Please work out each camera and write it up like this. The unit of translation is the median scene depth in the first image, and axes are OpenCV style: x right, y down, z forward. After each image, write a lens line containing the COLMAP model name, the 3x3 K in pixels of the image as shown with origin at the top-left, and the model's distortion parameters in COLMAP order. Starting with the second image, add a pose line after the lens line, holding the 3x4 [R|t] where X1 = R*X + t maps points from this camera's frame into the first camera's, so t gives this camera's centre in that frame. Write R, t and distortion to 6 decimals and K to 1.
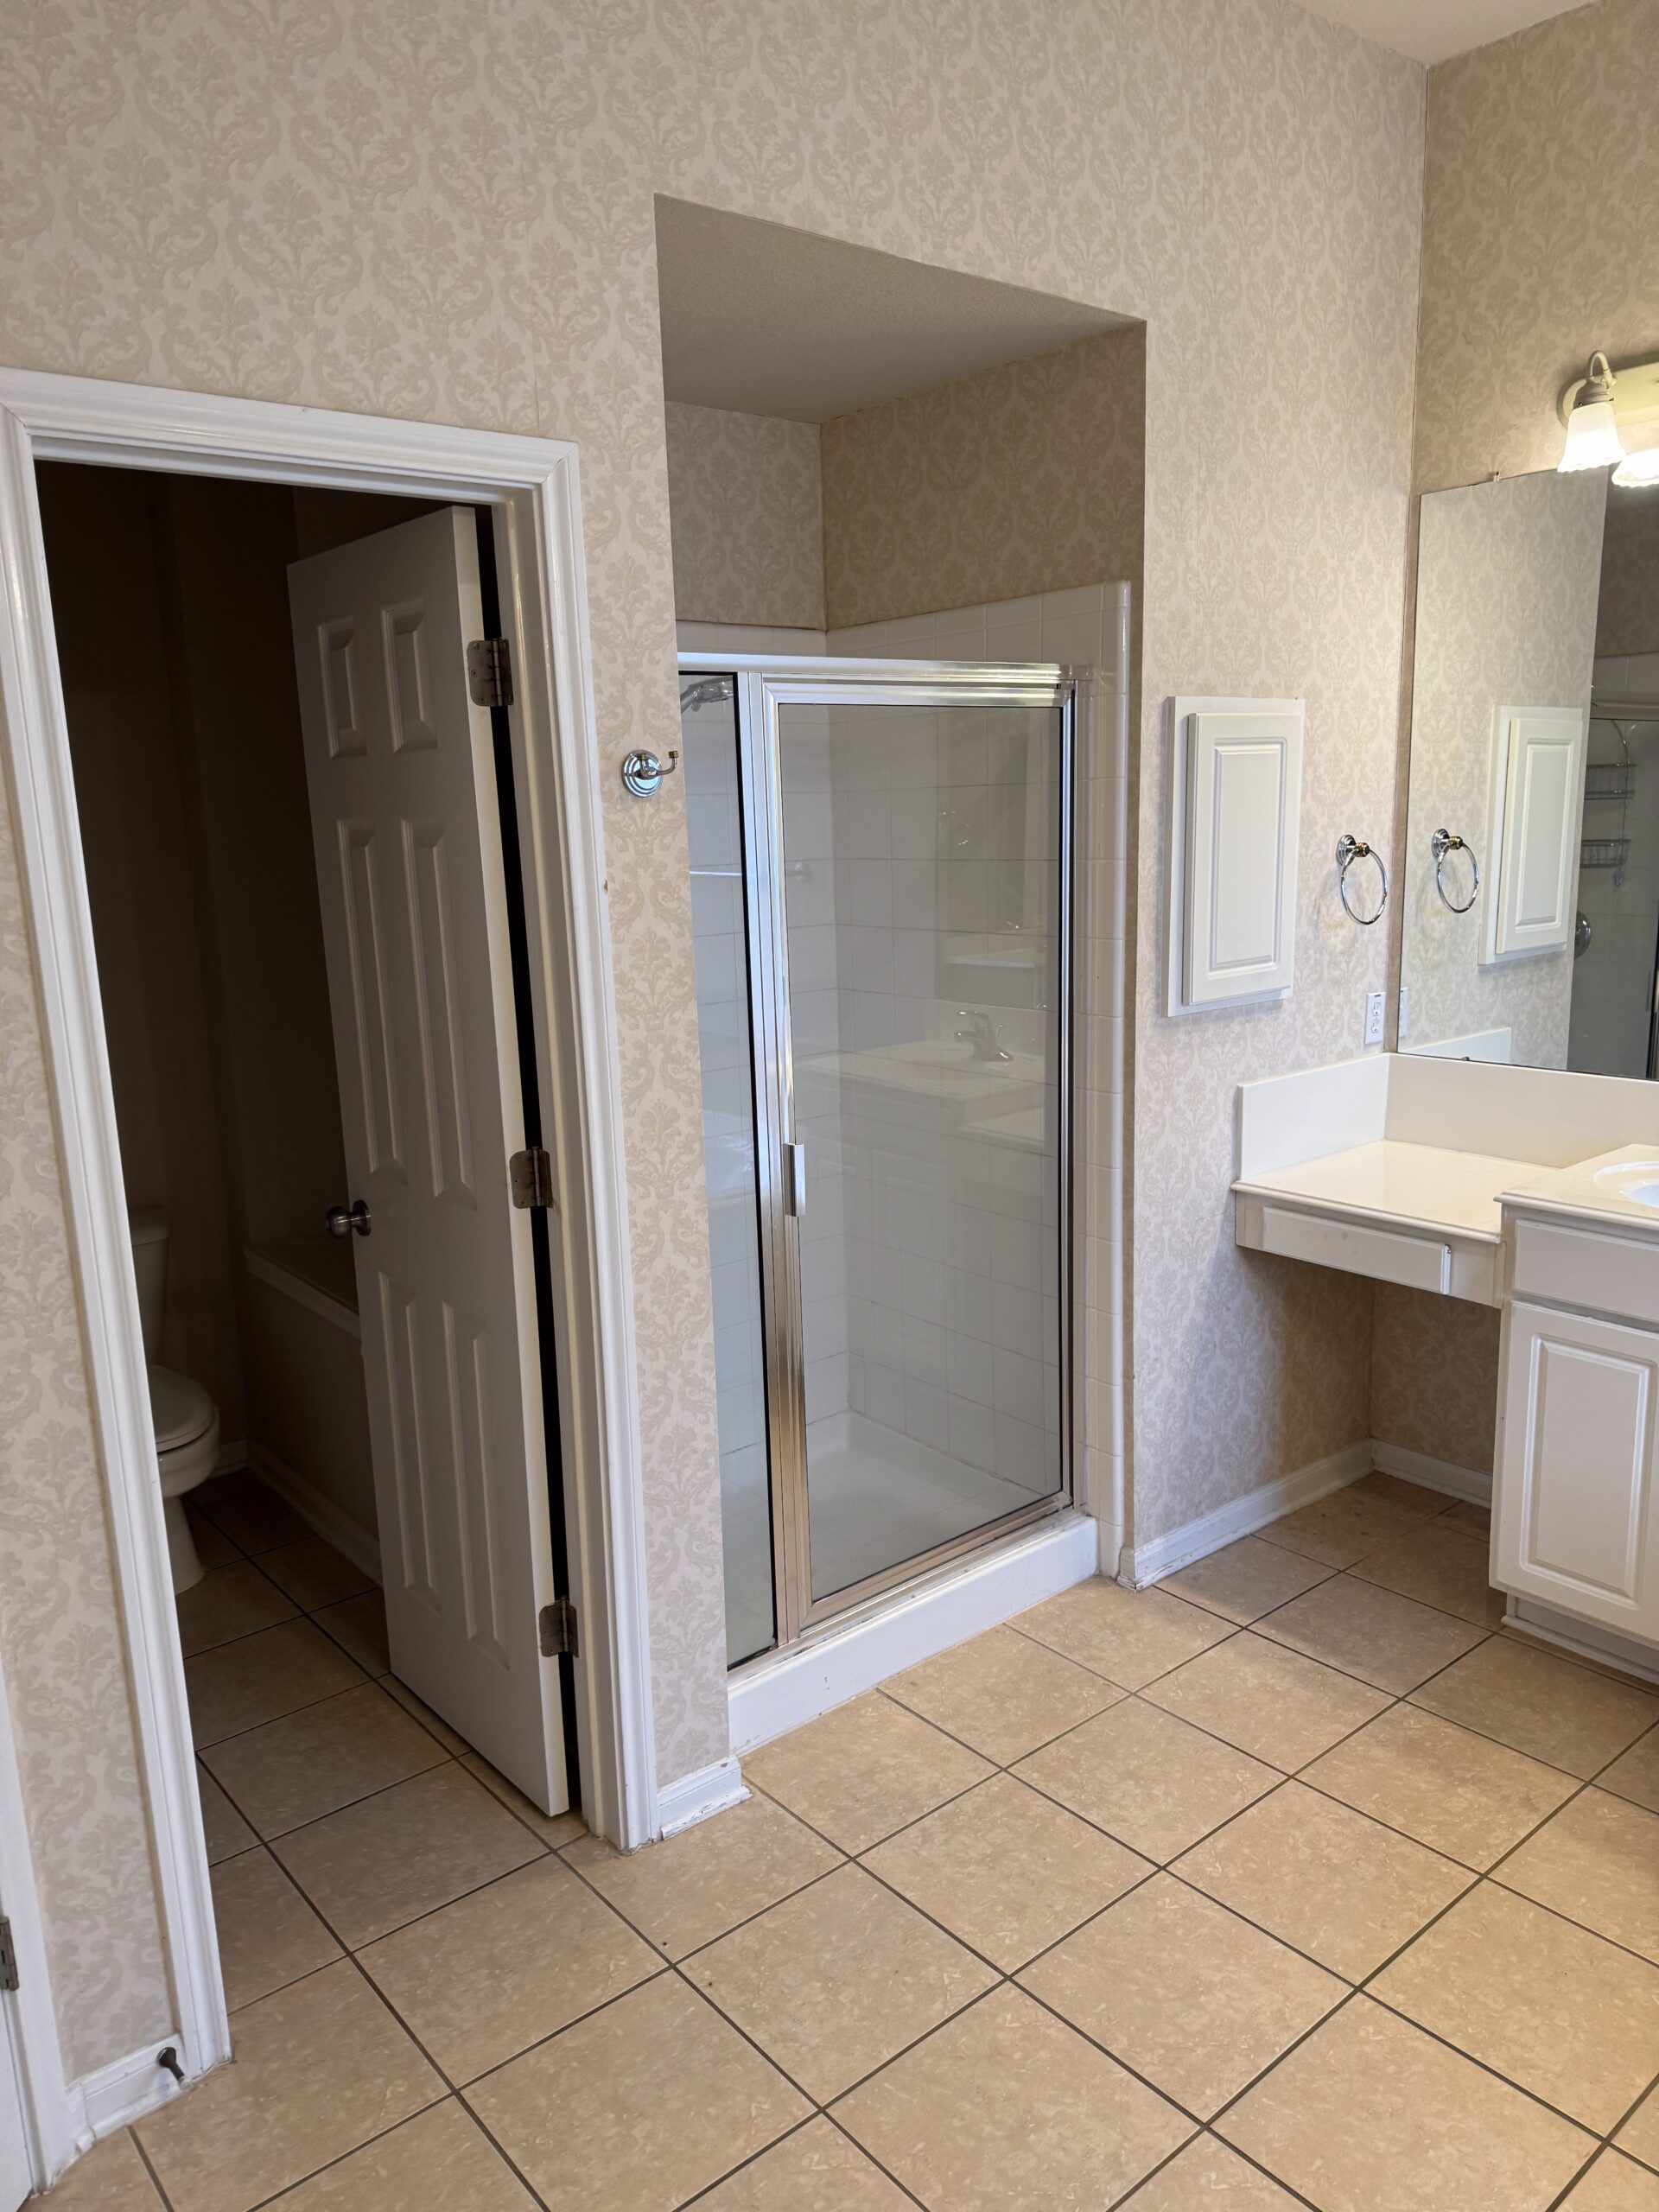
lens RADIAL K [[1592.8, 0, 829.5], [0, 1592.8, 1106.0], [0, 0, 1]] dist [0.053793, -0.041687]
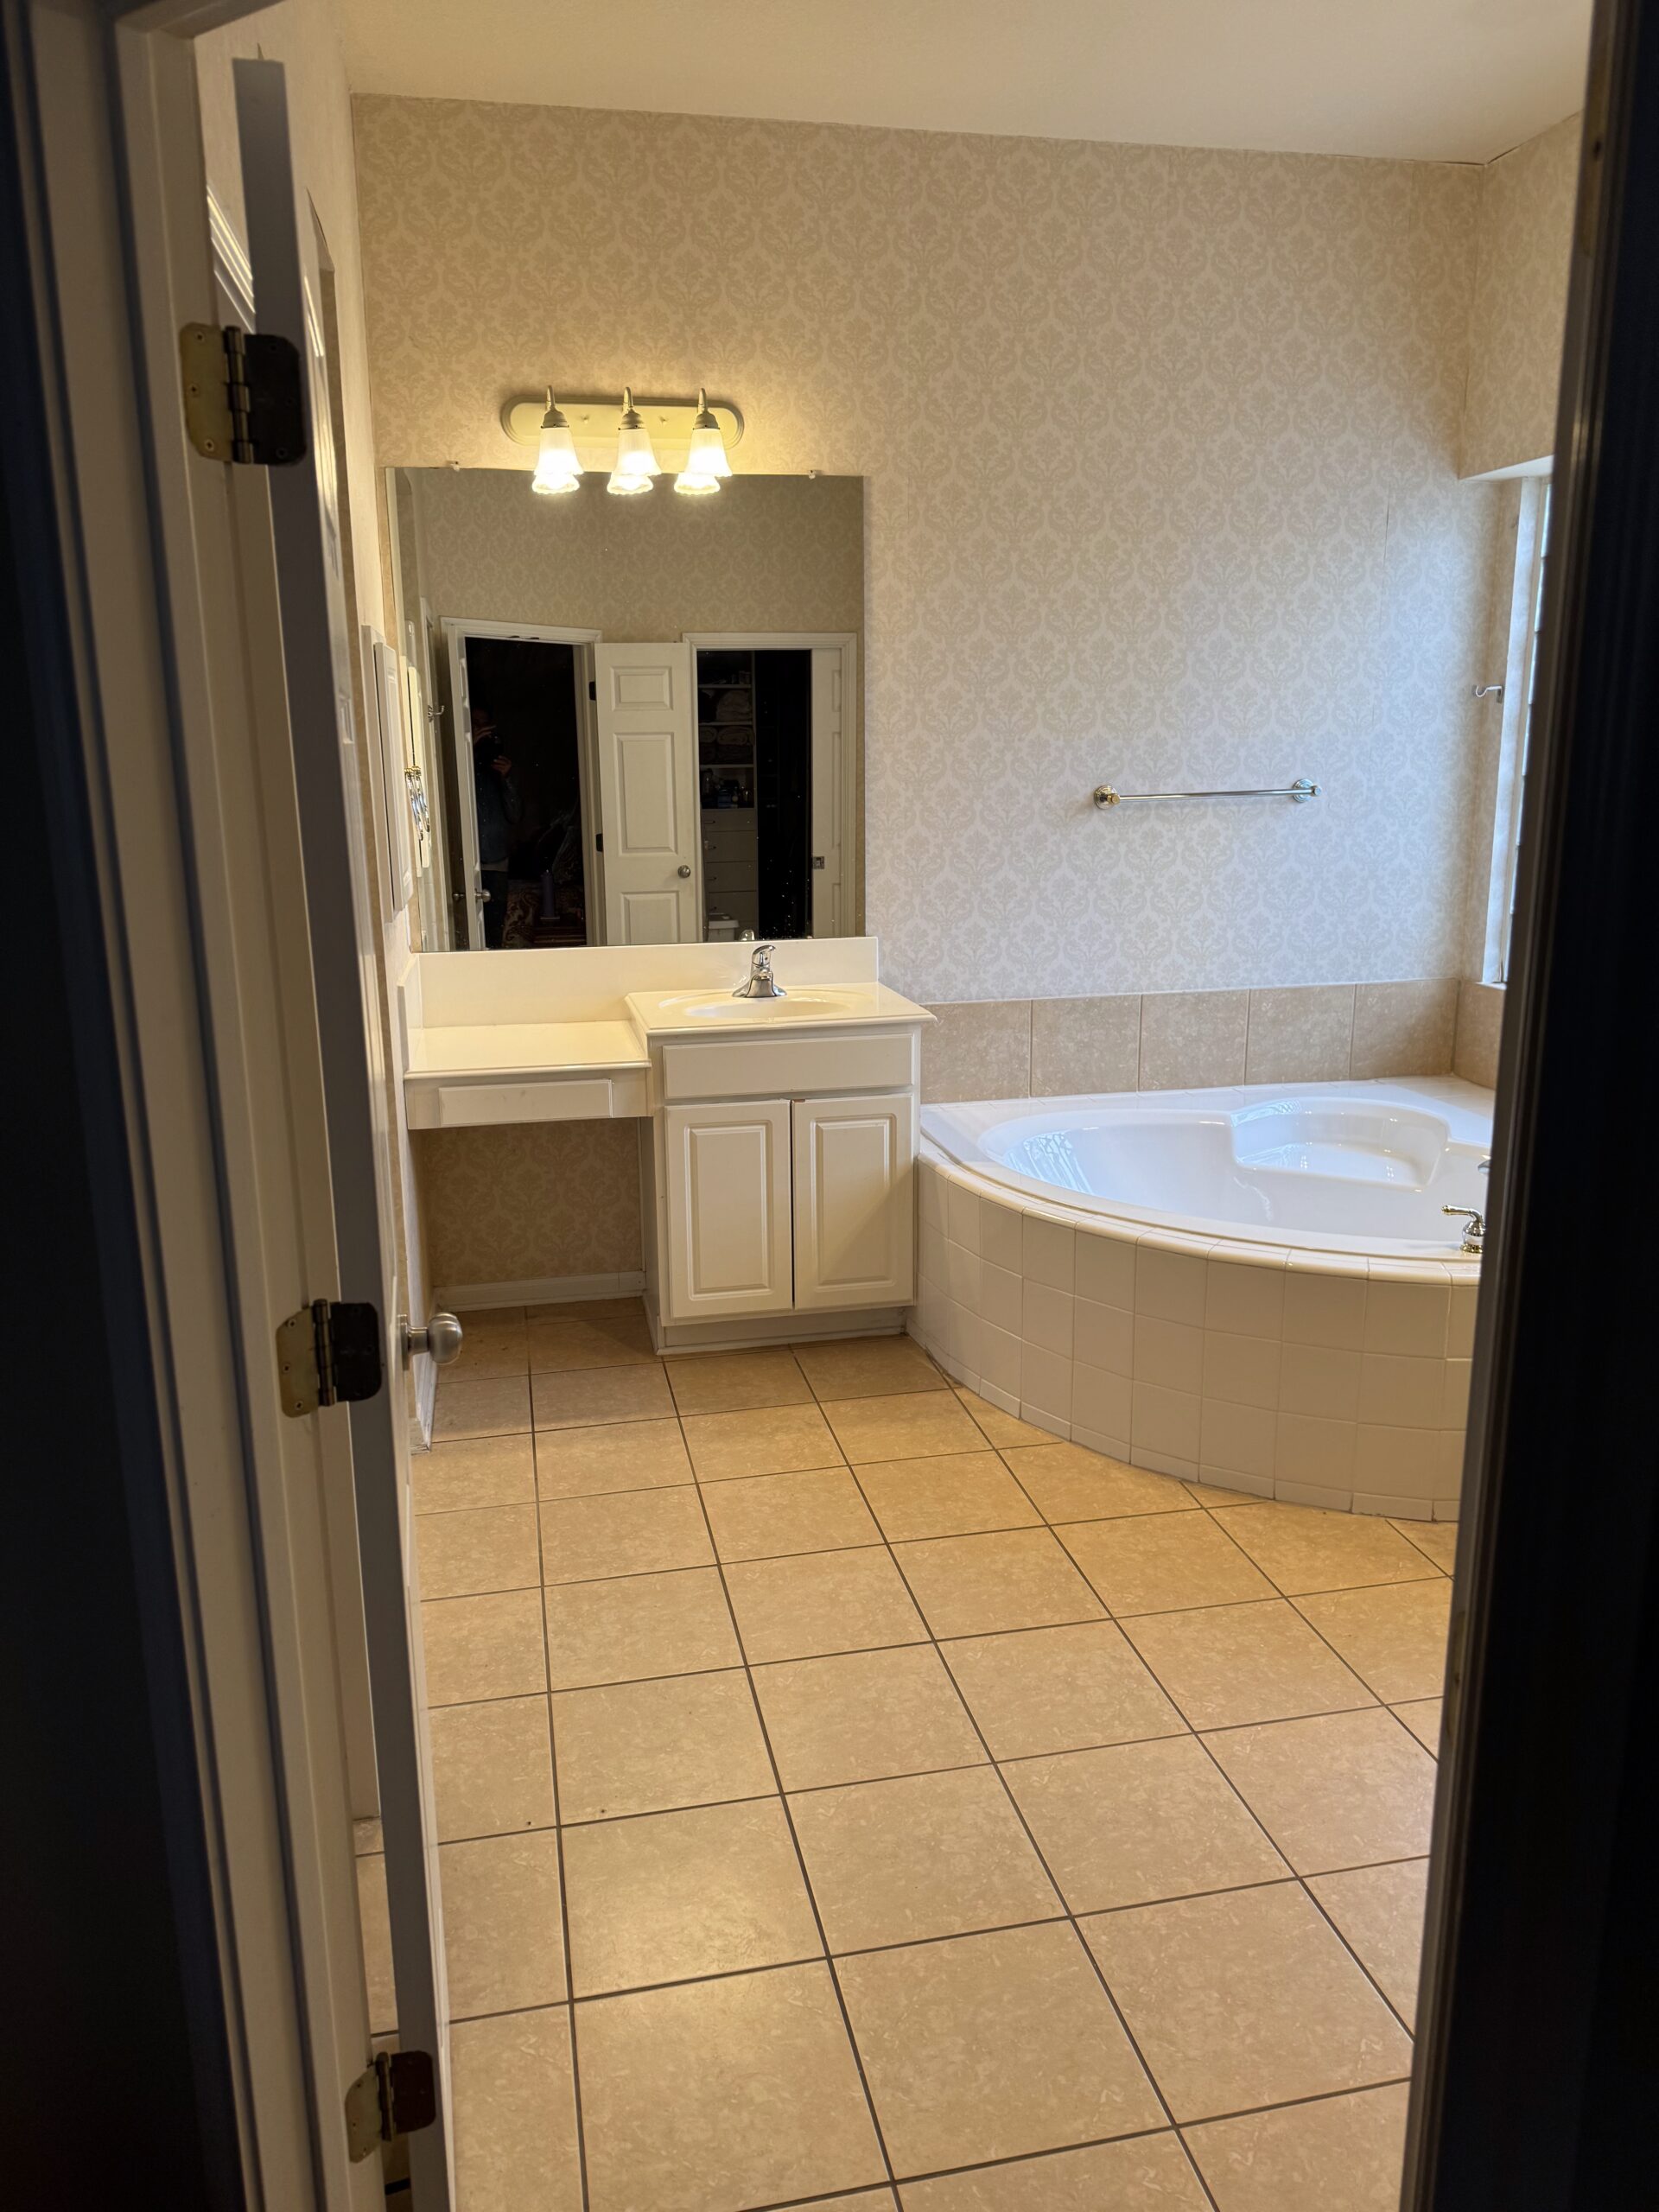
lens RADIAL K [[1570.6, 0, 829.5], [0, 1570.6, 1106.0], [0, 0, 1]] dist [0.039550, -0.051420]
pose [[0.463282, -0.186500, 0.866365, -0.791069], [0.163212, 0.978839, 0.123435, -0.024134], [-0.871052, 0.084216, 0.483918, 0.296168]]
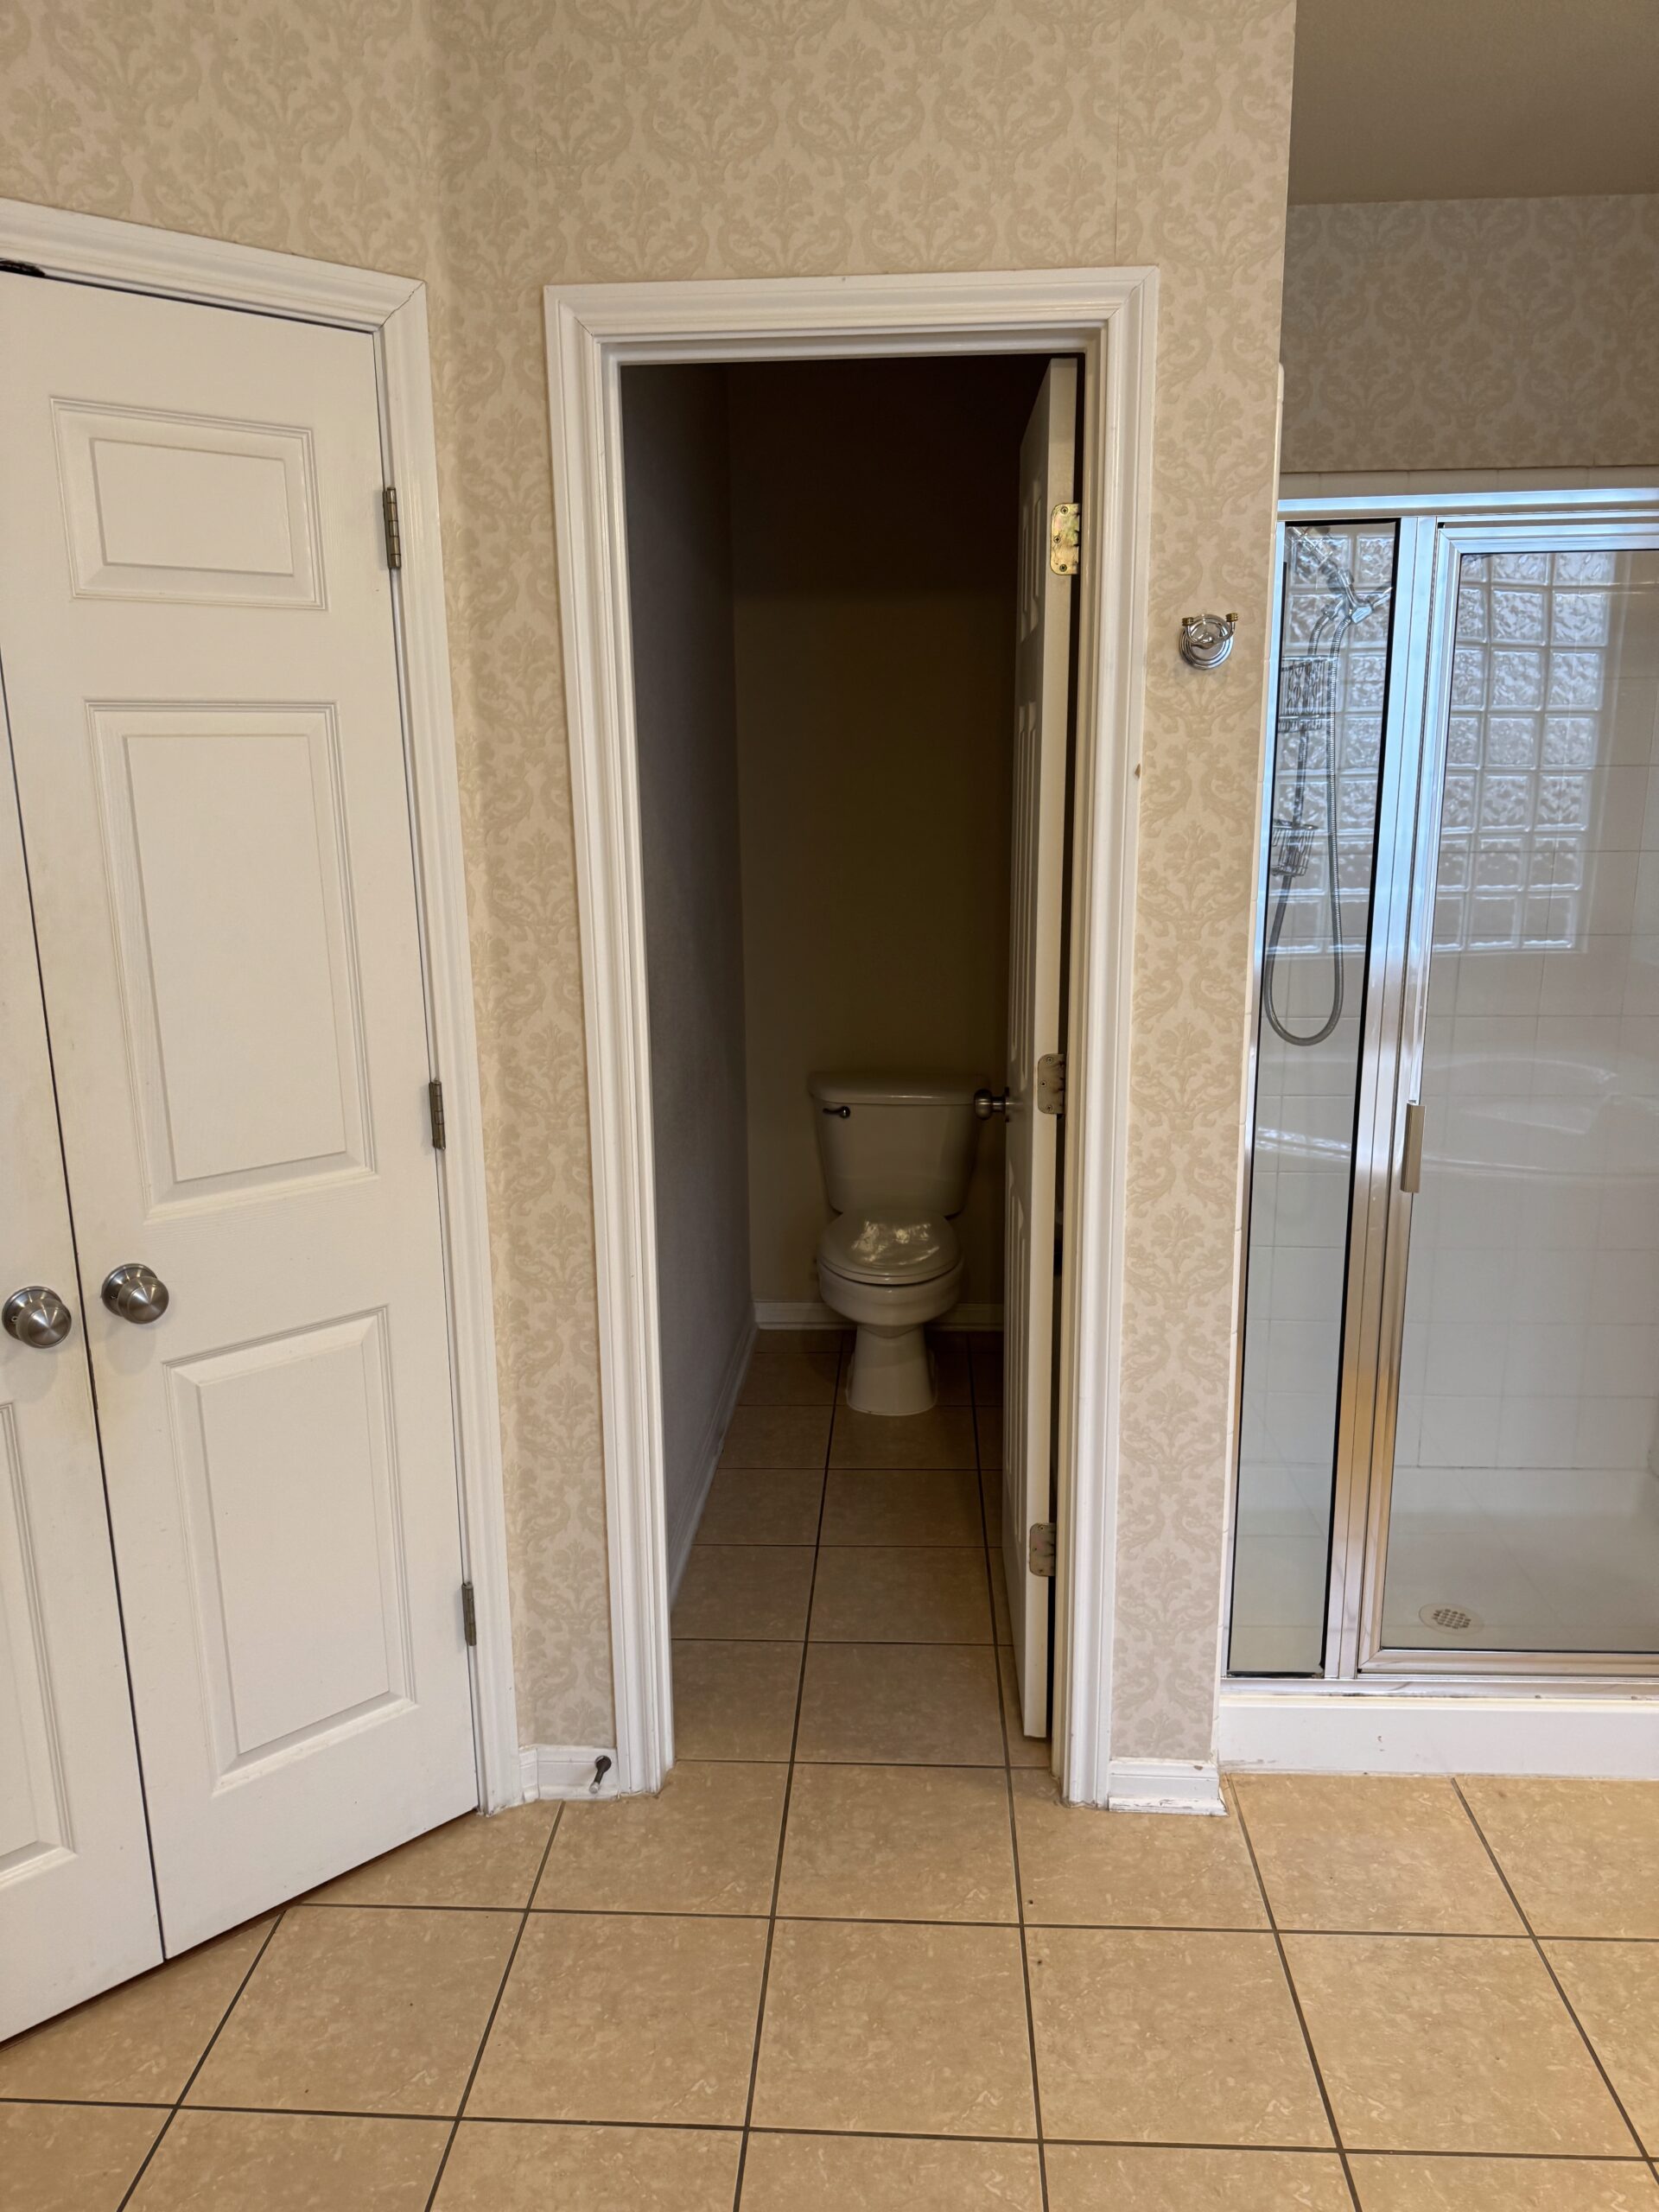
lens RADIAL K [[1564.4, 0, 835.7], [0, 1564.4, 1114.9], [0, 0, 1]] dist [0.019666, -0.007926]
pose [[0.735345, 0.172284, -0.655428, 0.332058], [-0.140657, 0.984885, 0.101077, -0.012218], [0.662936, 0.017864, 0.748463, 0.220594]]
